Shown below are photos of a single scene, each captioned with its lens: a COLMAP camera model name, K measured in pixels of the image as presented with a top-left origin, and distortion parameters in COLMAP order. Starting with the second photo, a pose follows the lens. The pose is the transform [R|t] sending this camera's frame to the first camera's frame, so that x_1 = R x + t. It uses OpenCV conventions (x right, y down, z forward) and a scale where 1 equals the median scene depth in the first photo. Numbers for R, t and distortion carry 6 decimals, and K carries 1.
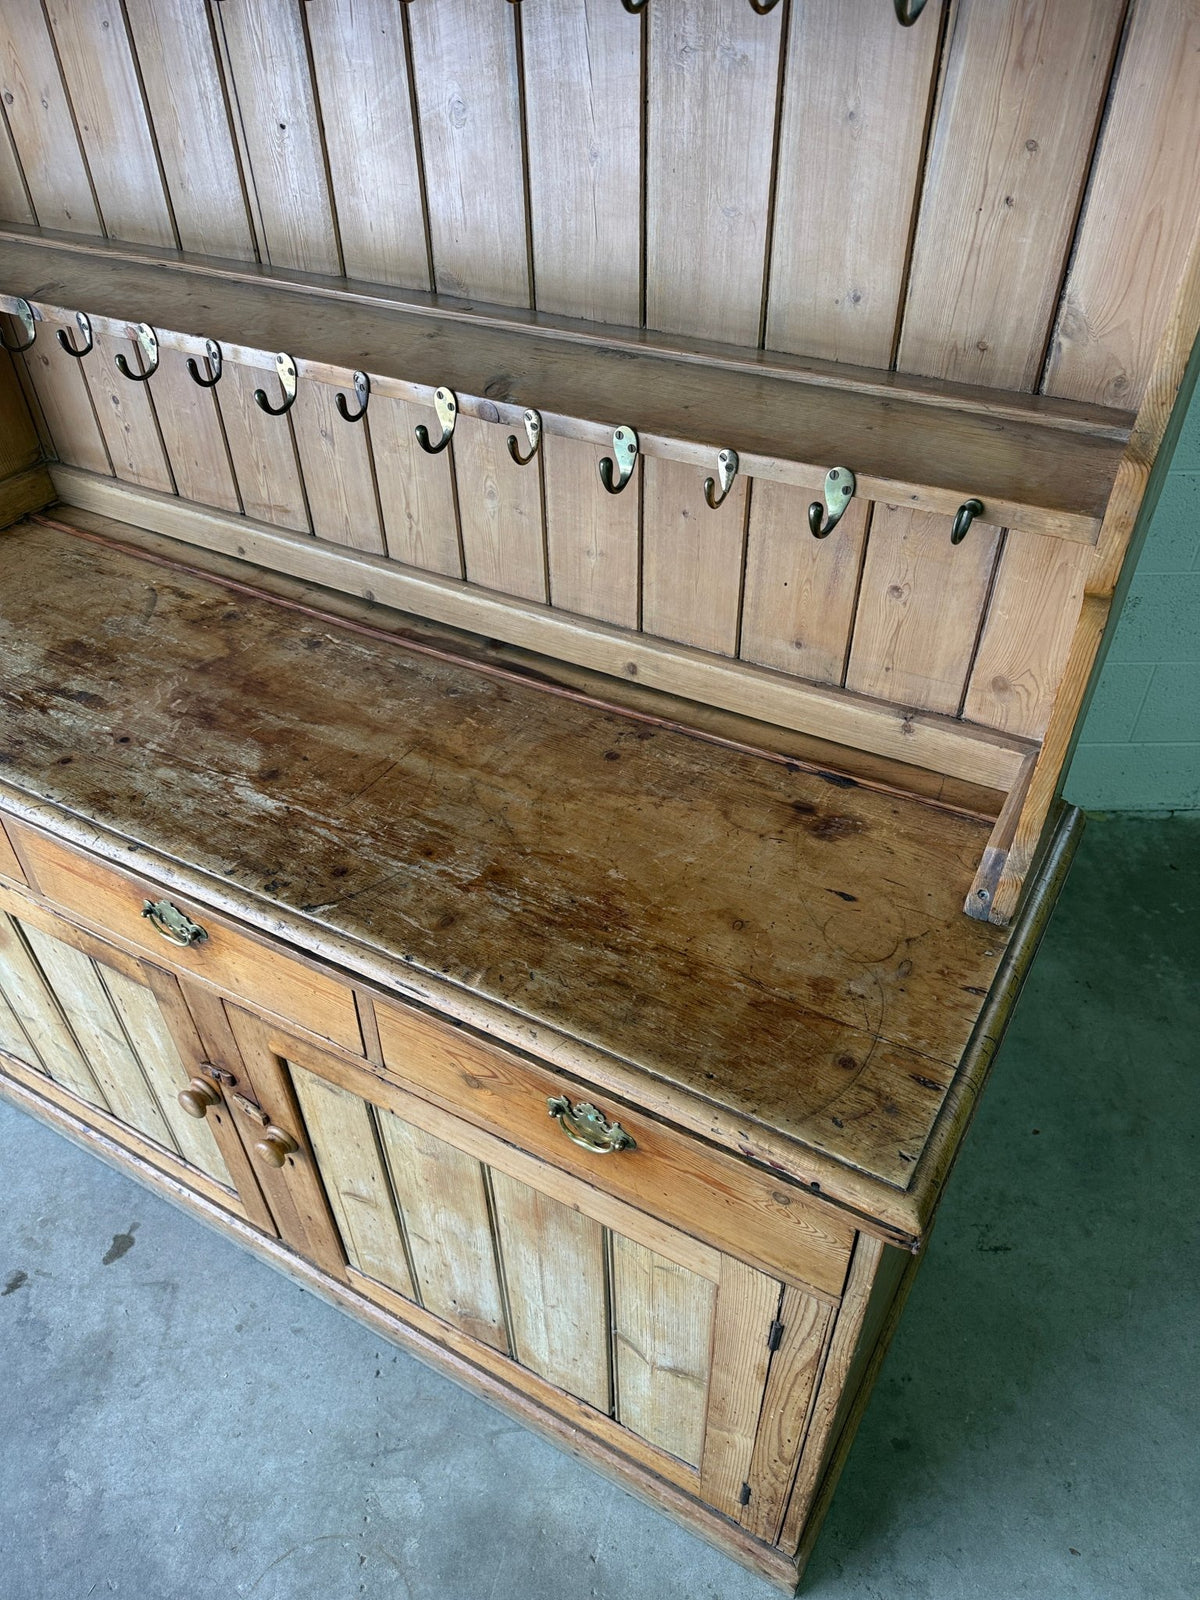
lens RADIAL K [[1132.8, 0, 602.0], [0, 1132.8, 810.5], [0, 0, 1]] dist [0.064002, -0.083510]
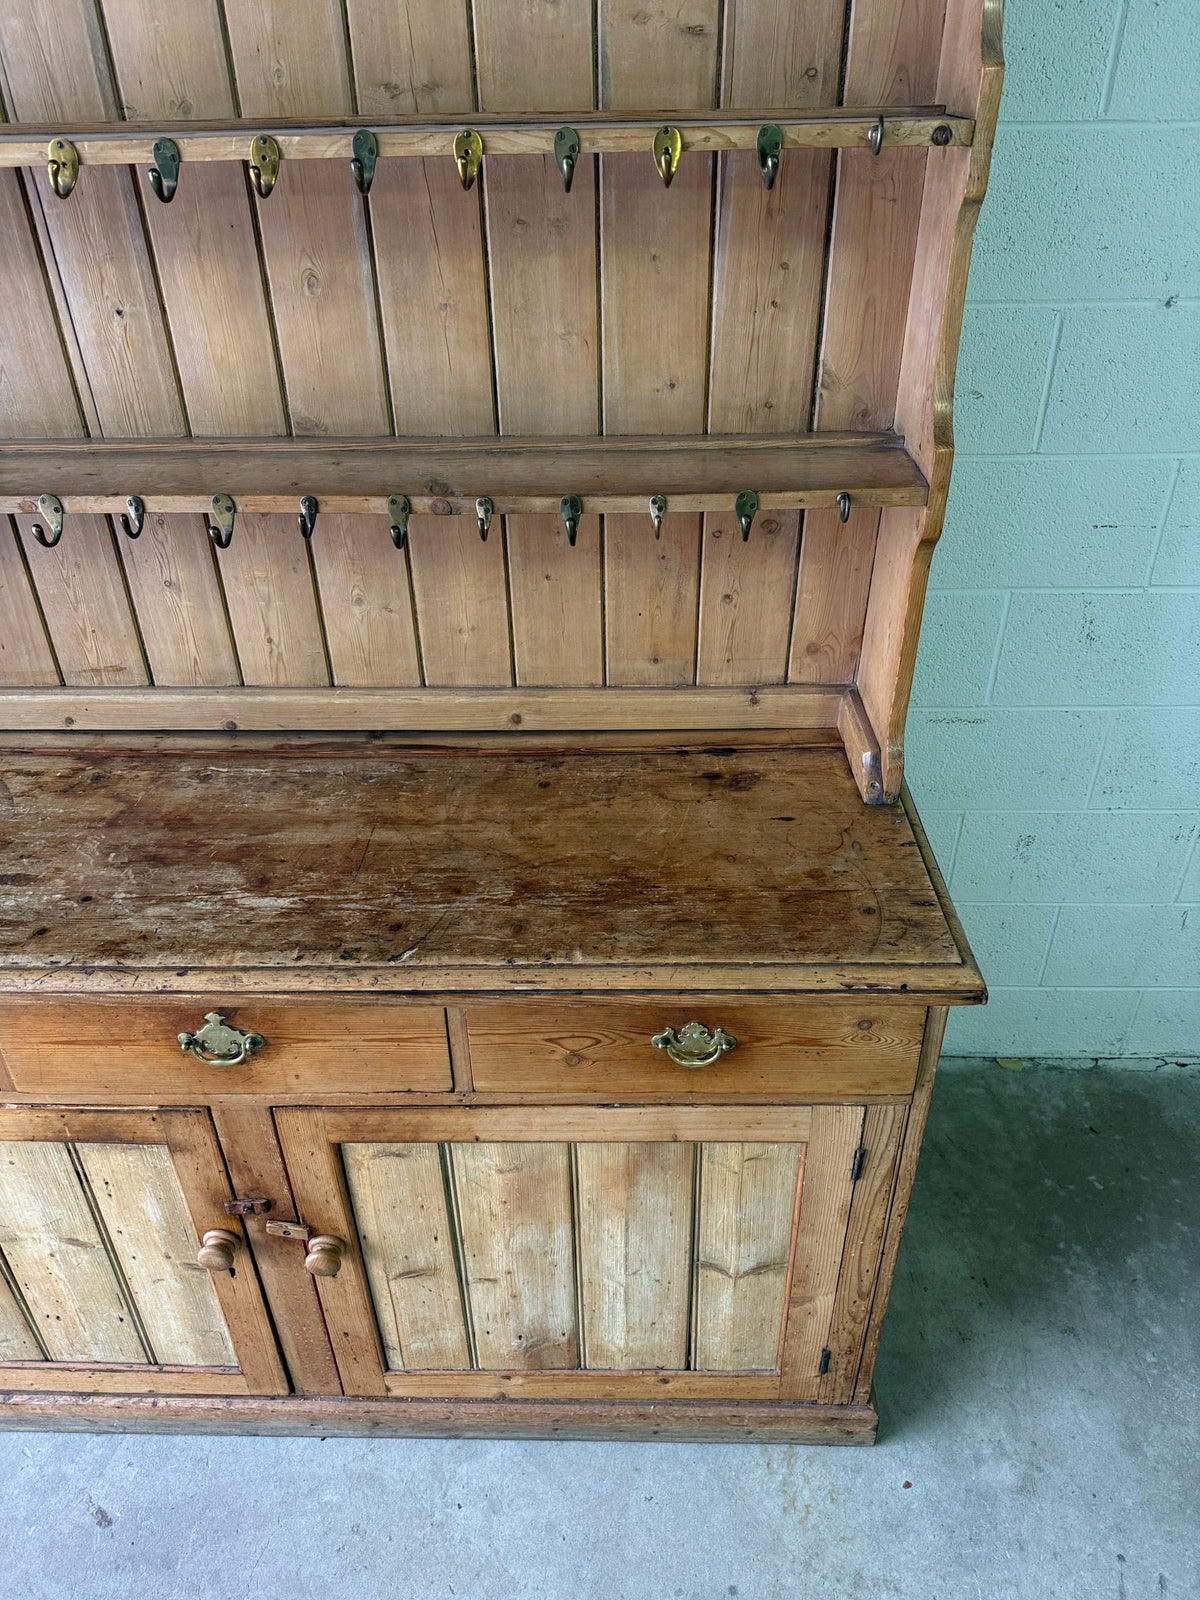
lens RADIAL K [[1132.8, 0, 612.4], [0, 1132.8, 807.2], [0, 0, 1]] dist [0.064002, -0.083510]
pose [[0.875550, -0.262381, 0.405671, -0.395994], [0.313109, 0.947635, -0.062860, 0.067739], [-0.367935, 0.182057, 0.911855, -0.088732]]
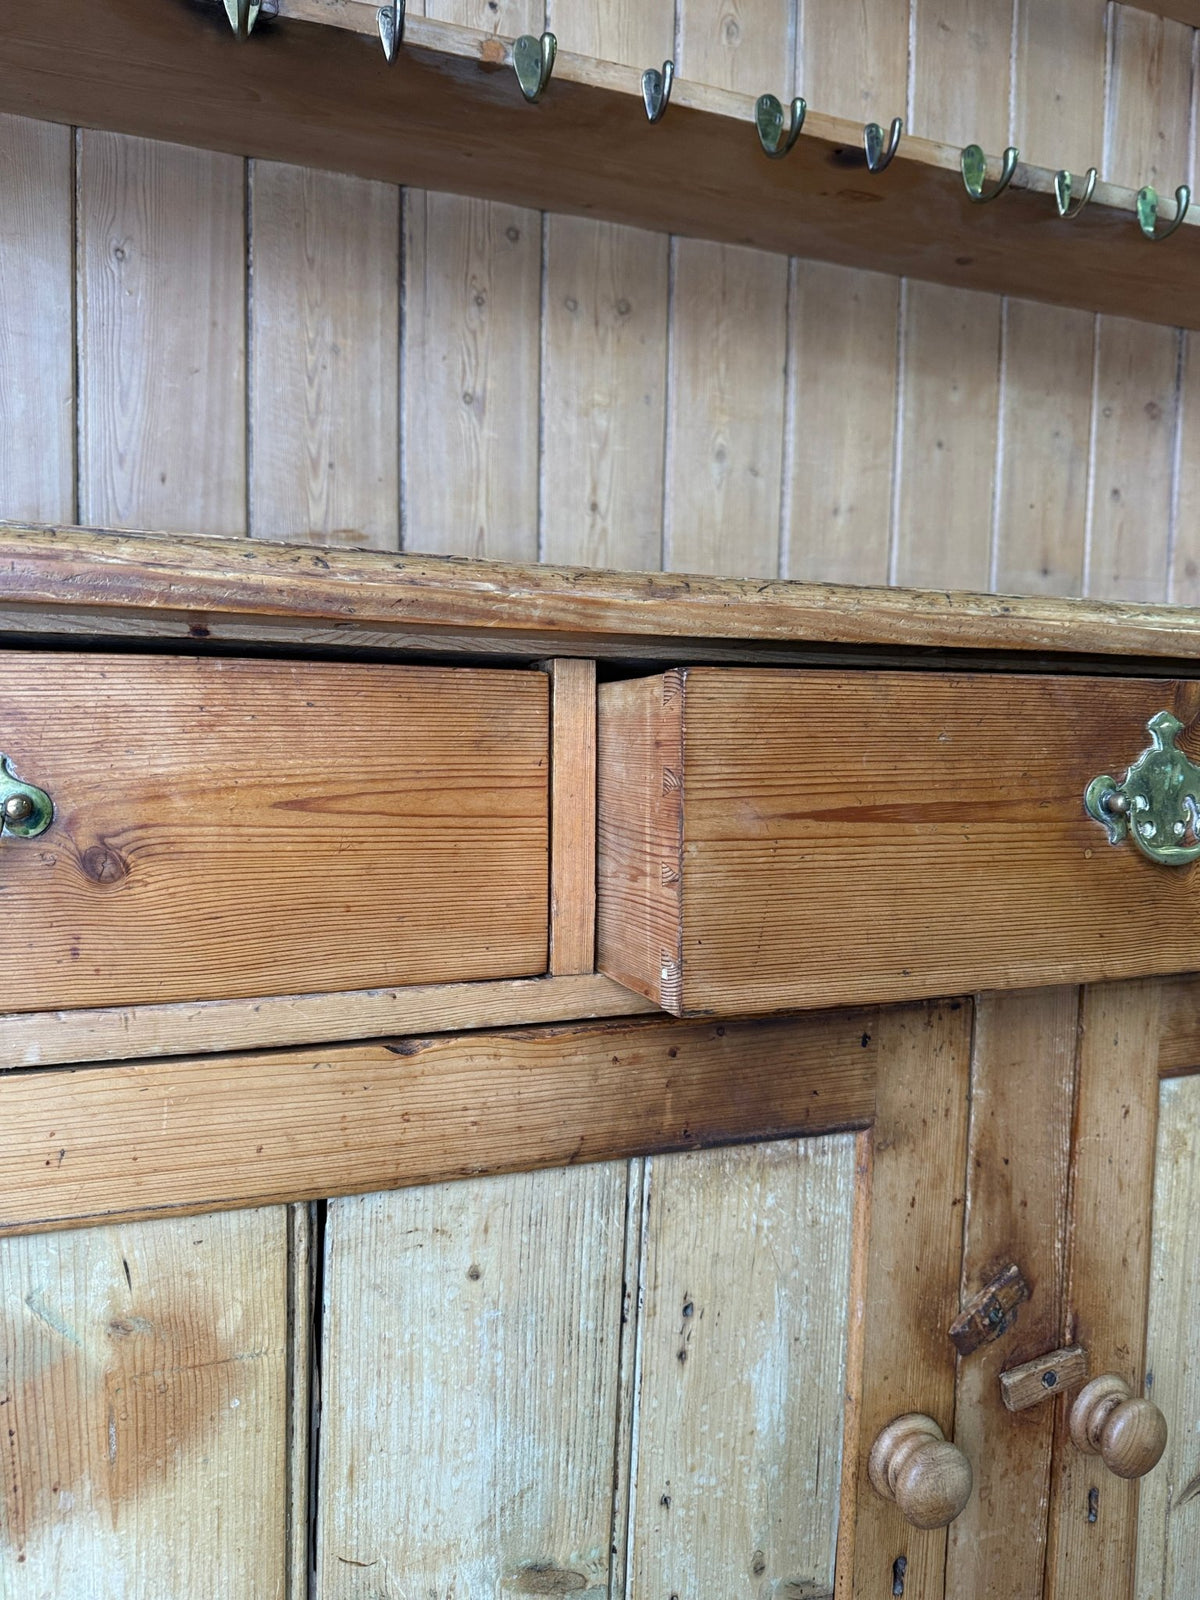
lens RADIAL K [[1132.8, 0, 604.6], [0, 1132.8, 812.1], [0, 0, 1]] dist [0.064002, -0.083510]
pose [[0.618173, -0.036941, 0.785173, -0.809222], [0.493107, 0.796119, -0.350771, 0.171660], [-0.612133, 0.604012, 0.510355, 0.803110]]
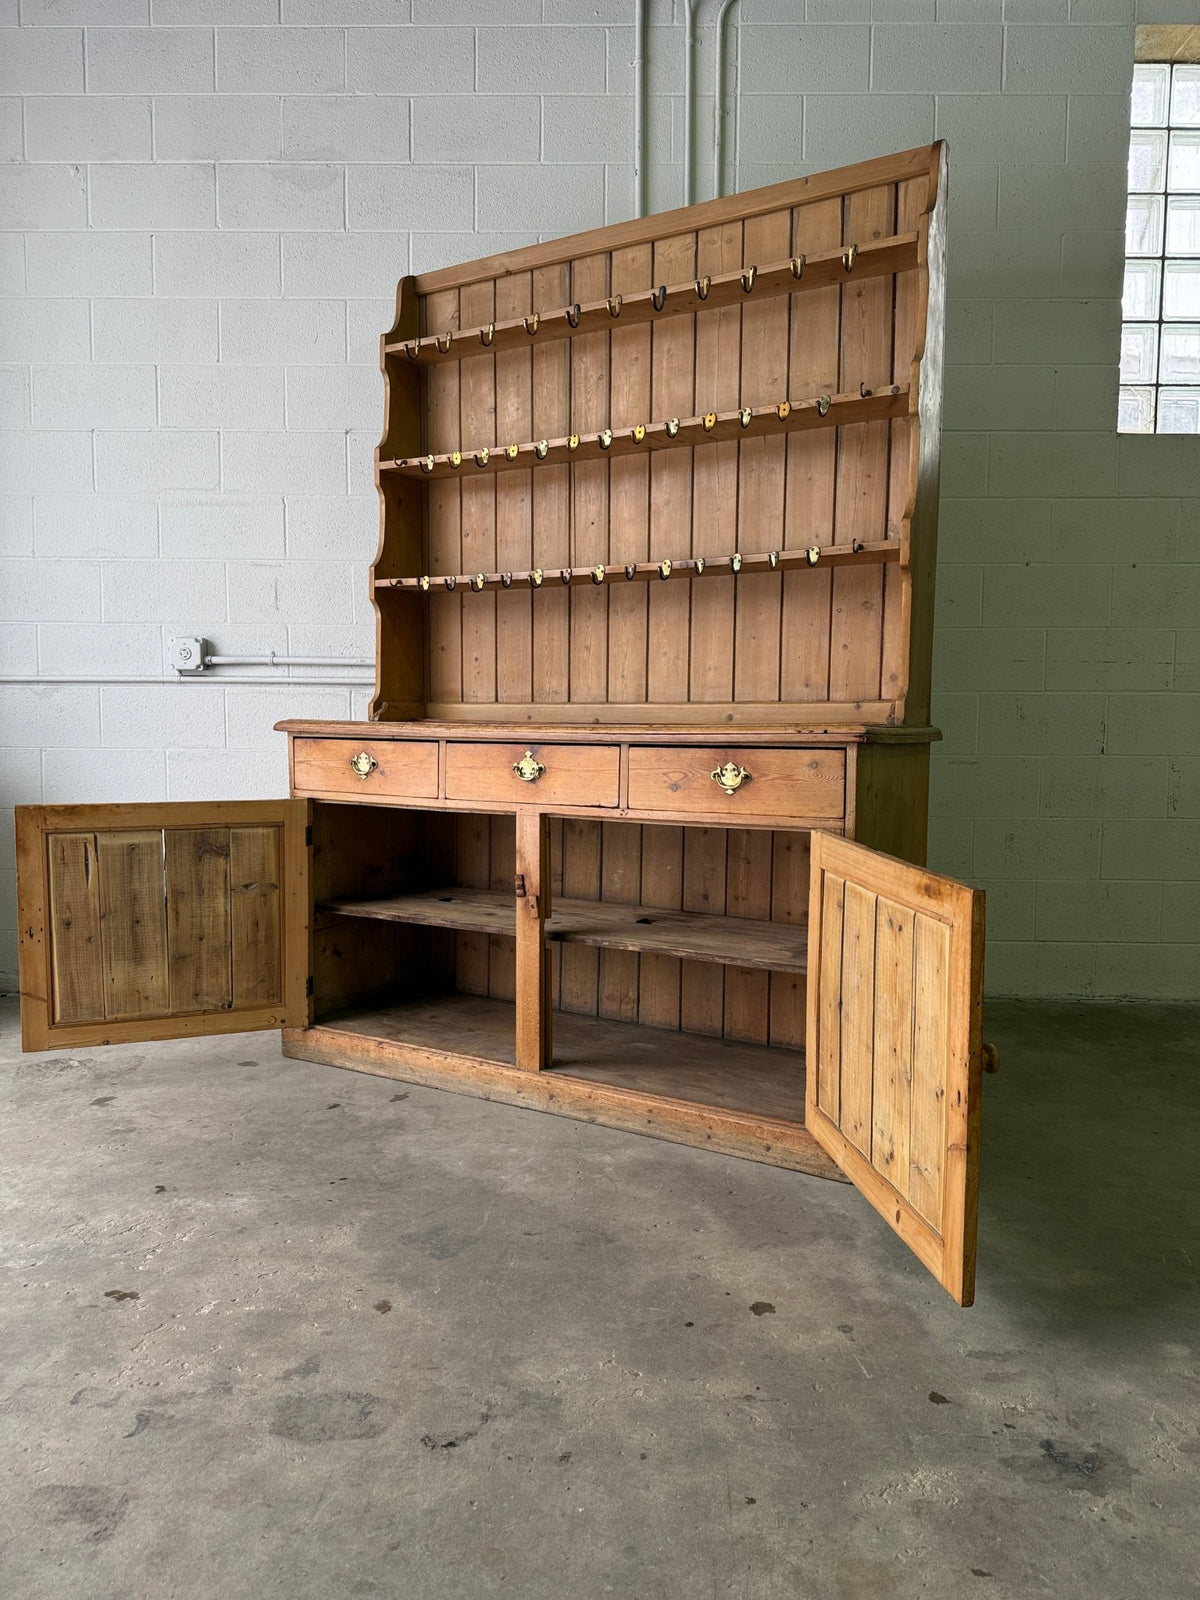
lens RADIAL K [[1132.8, 0, 594.2], [0, 1132.8, 799.6], [0, 0, 1]] dist [0.064002, -0.083510]
pose [[0.999456, 0.024122, -0.022509, -0.182766], [-0.032759, 0.806621, -0.590161, 1.302174], [0.003920, 0.590577, 0.806972, -0.645578]]
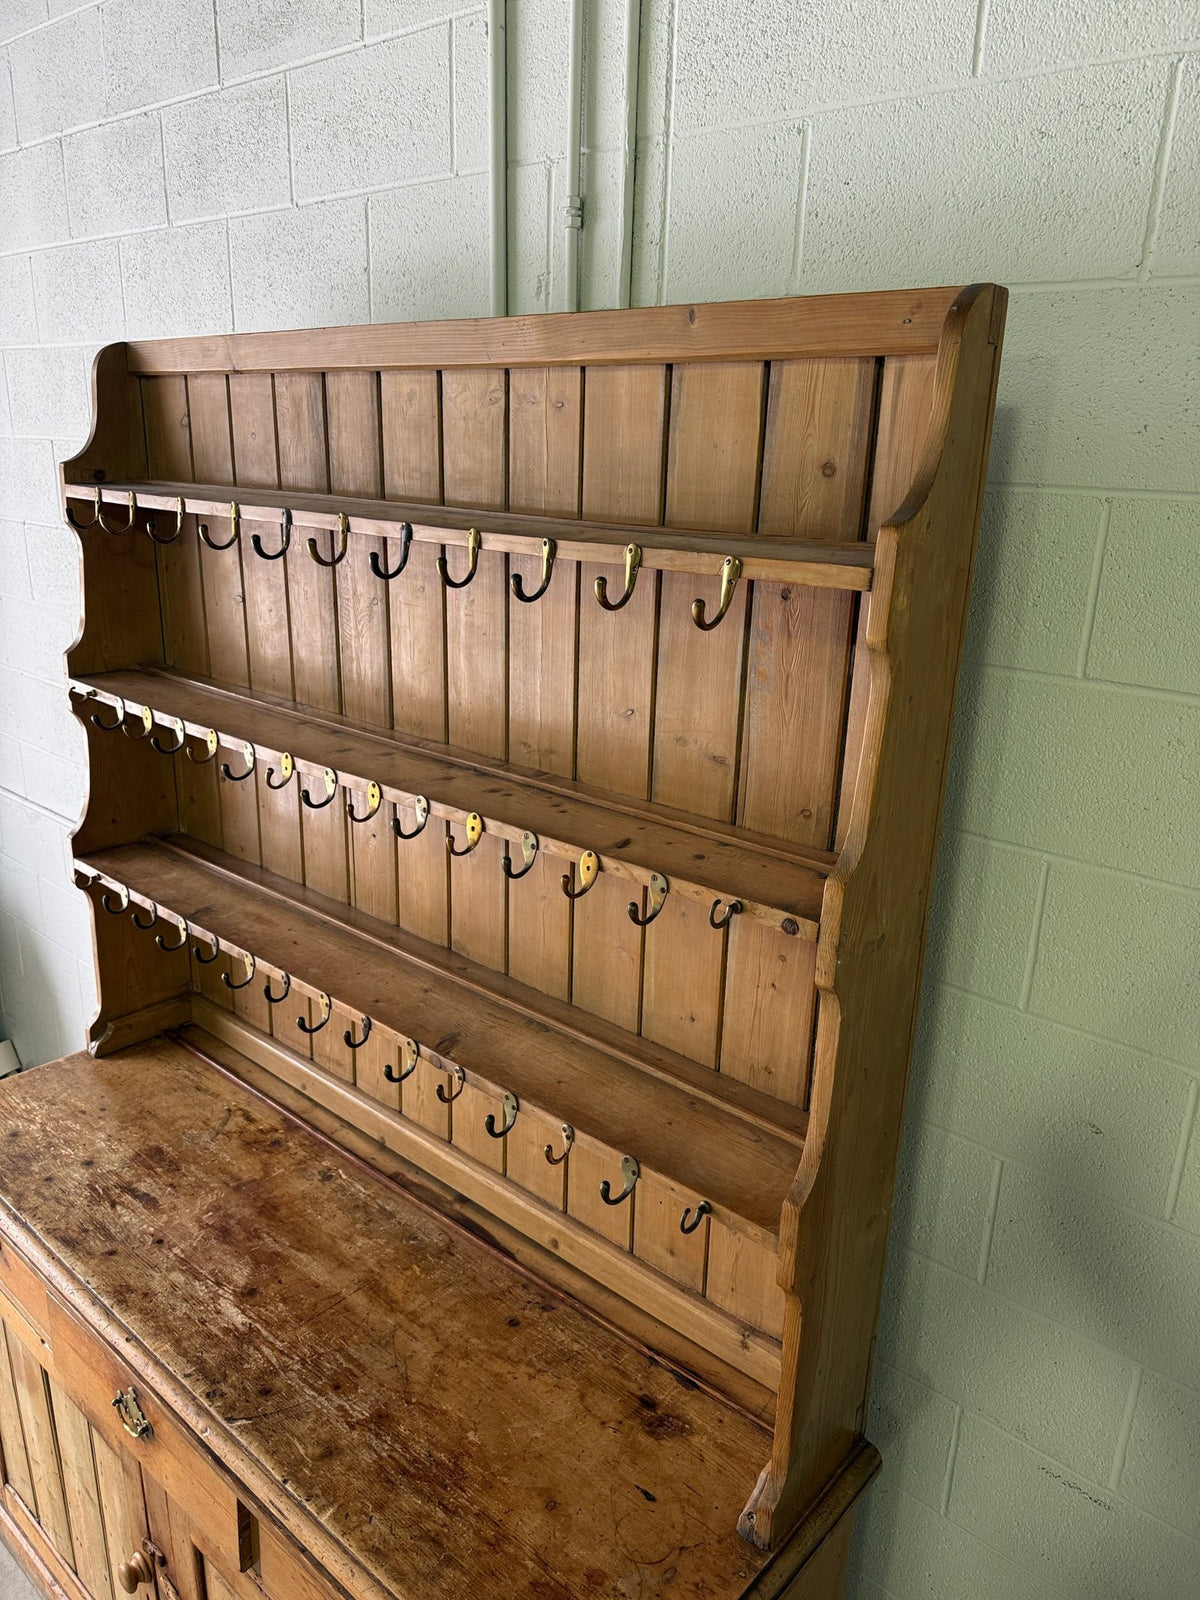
lens RADIAL K [[1132.8, 0, 595.3], [0, 1132.8, 803.3], [0, 0, 1]] dist [0.064002, -0.083510]
pose [[0.980017, 0.099697, -0.172126, 0.243766], [-0.159022, 0.912512, -0.376873, -0.104059], [0.119494, 0.396714, 0.910132, -0.326419]]
